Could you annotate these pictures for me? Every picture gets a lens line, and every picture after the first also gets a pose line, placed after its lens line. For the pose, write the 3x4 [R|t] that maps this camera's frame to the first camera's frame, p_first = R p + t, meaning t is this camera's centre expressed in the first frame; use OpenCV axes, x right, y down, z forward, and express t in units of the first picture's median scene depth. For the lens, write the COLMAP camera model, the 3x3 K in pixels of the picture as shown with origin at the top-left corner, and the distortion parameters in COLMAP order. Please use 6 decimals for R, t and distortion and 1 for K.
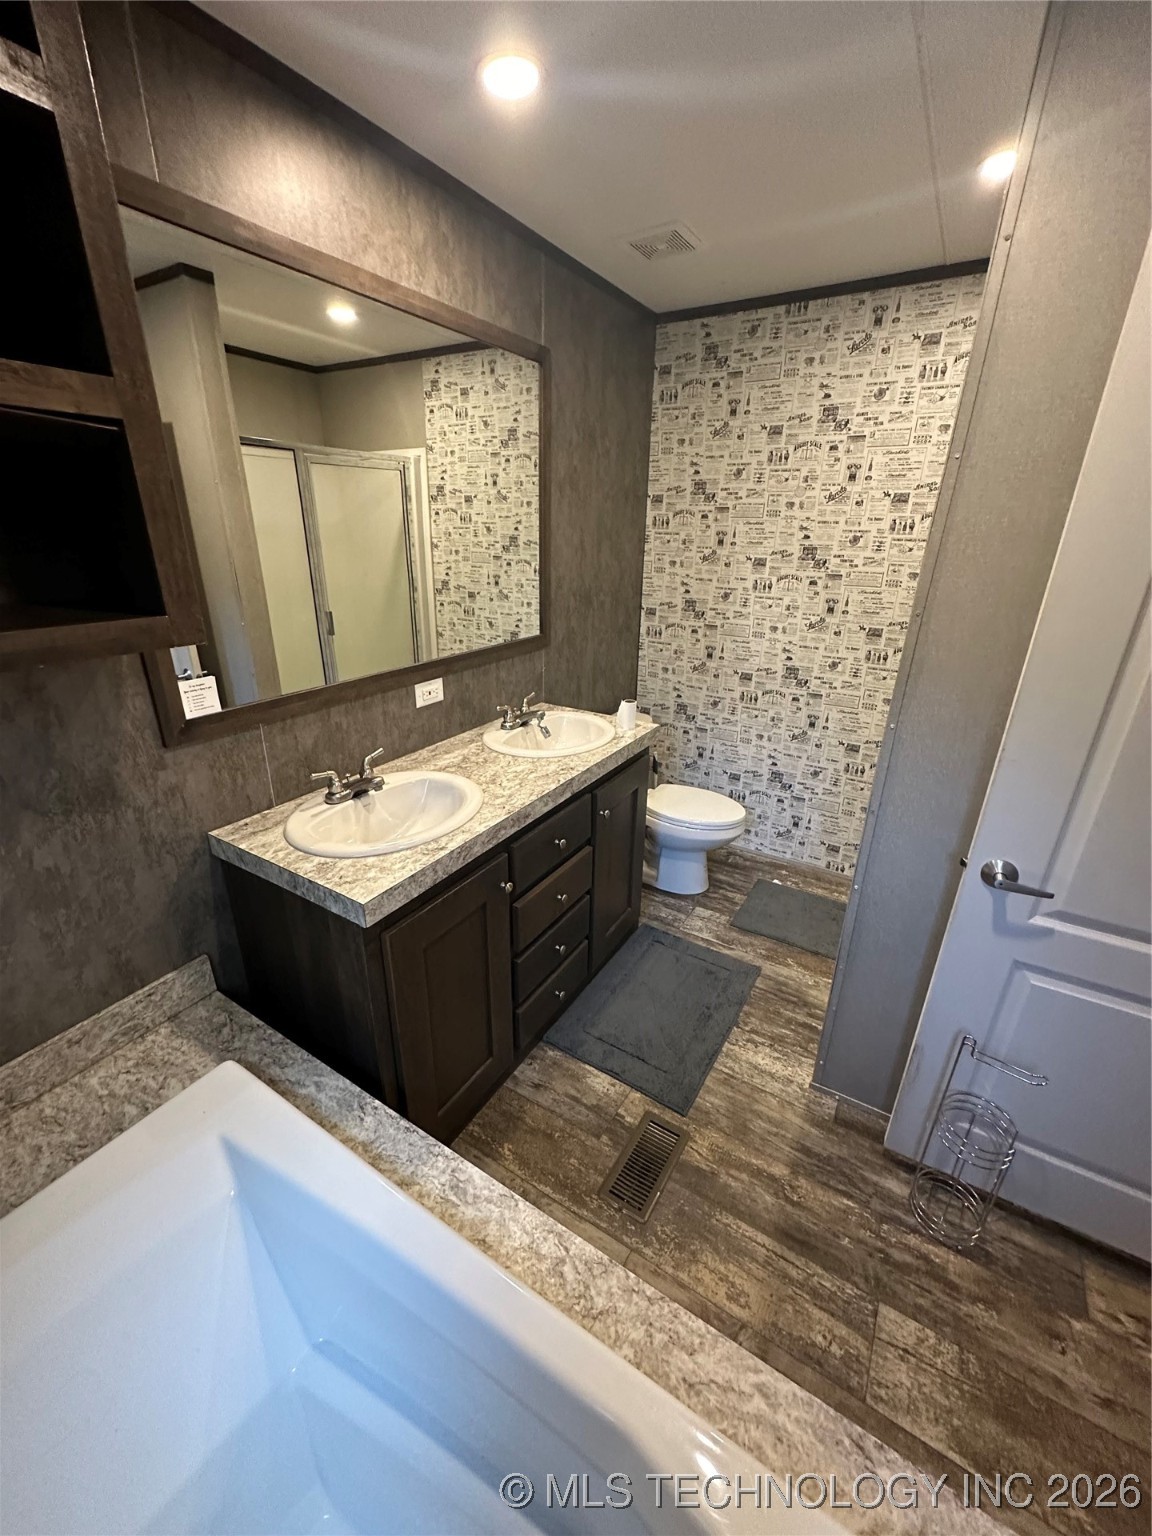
lens RADIAL K [[612.4, 0, 575.2], [0, 612.4, 769.4], [0, 0, 1]] dist [-0.002688, 0.000425]
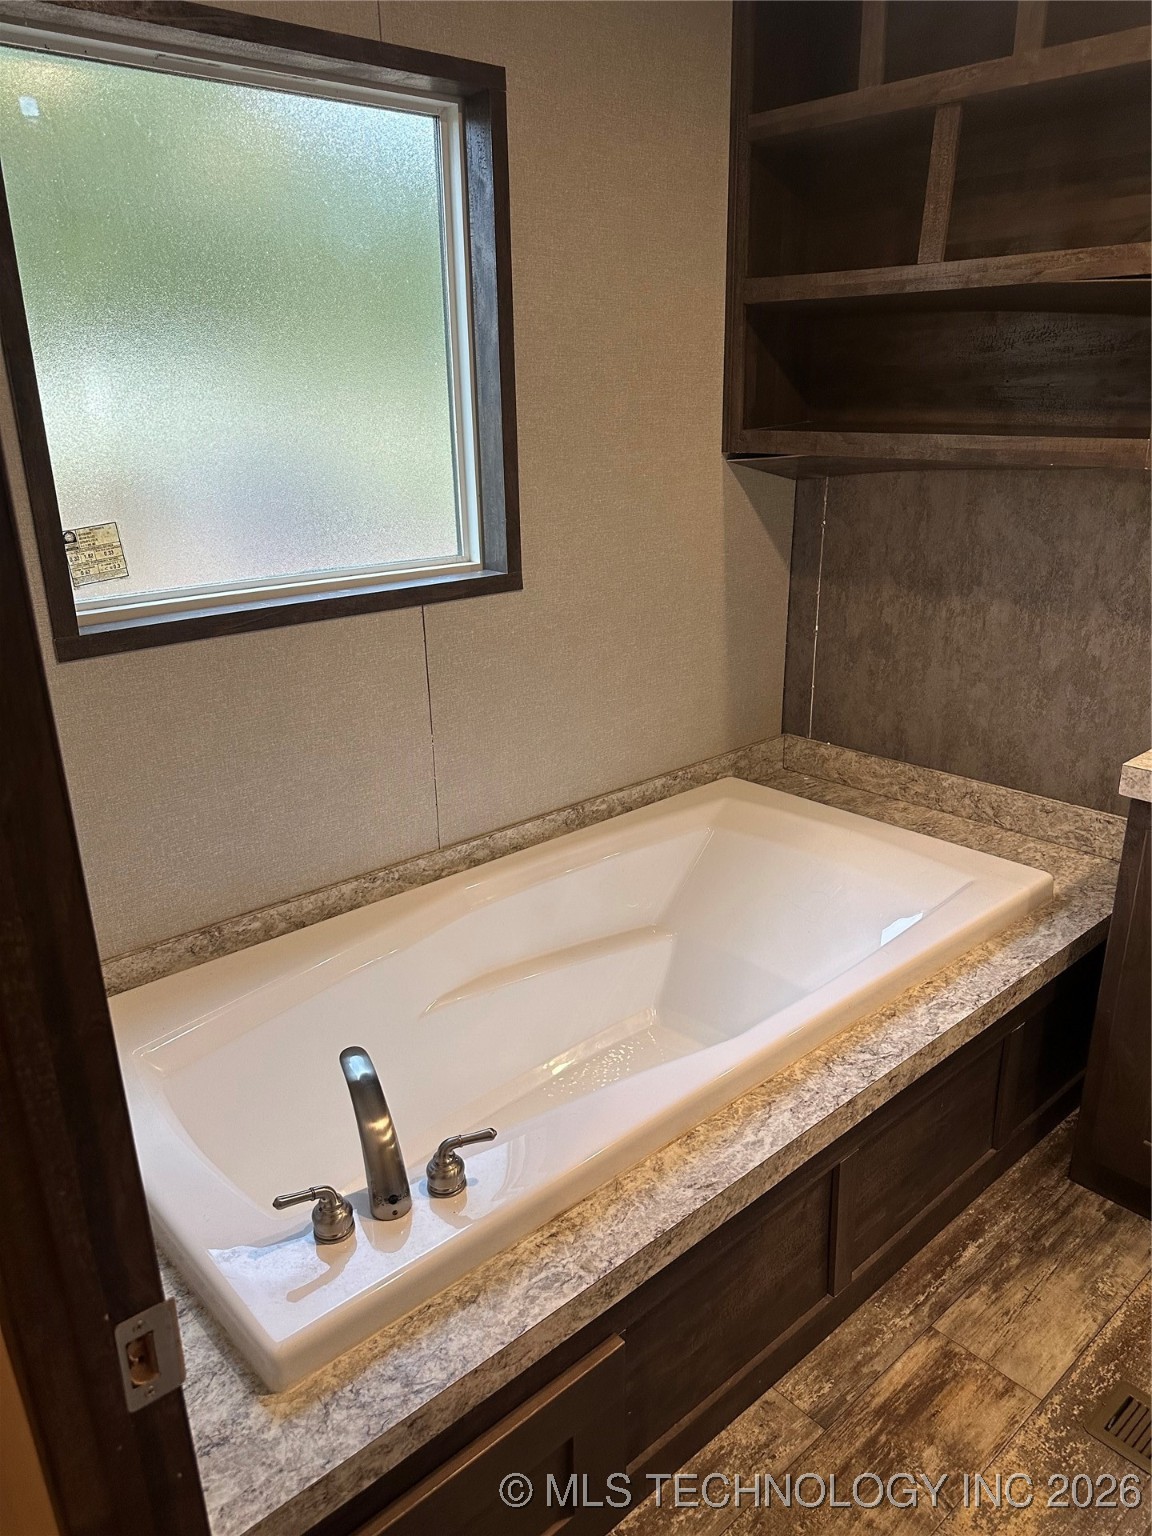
lens RADIAL K [[1100.3, 0, 600.9], [0, 1100.3, 773.0], [0, 0, 1]] dist [0.062482, -0.083668]
pose [[-0.261959, 0.316079, -0.911851, 1.347388], [-0.351874, 0.848523, 0.395214, -0.151347], [0.898645, 0.424386, -0.111058, 0.471393]]
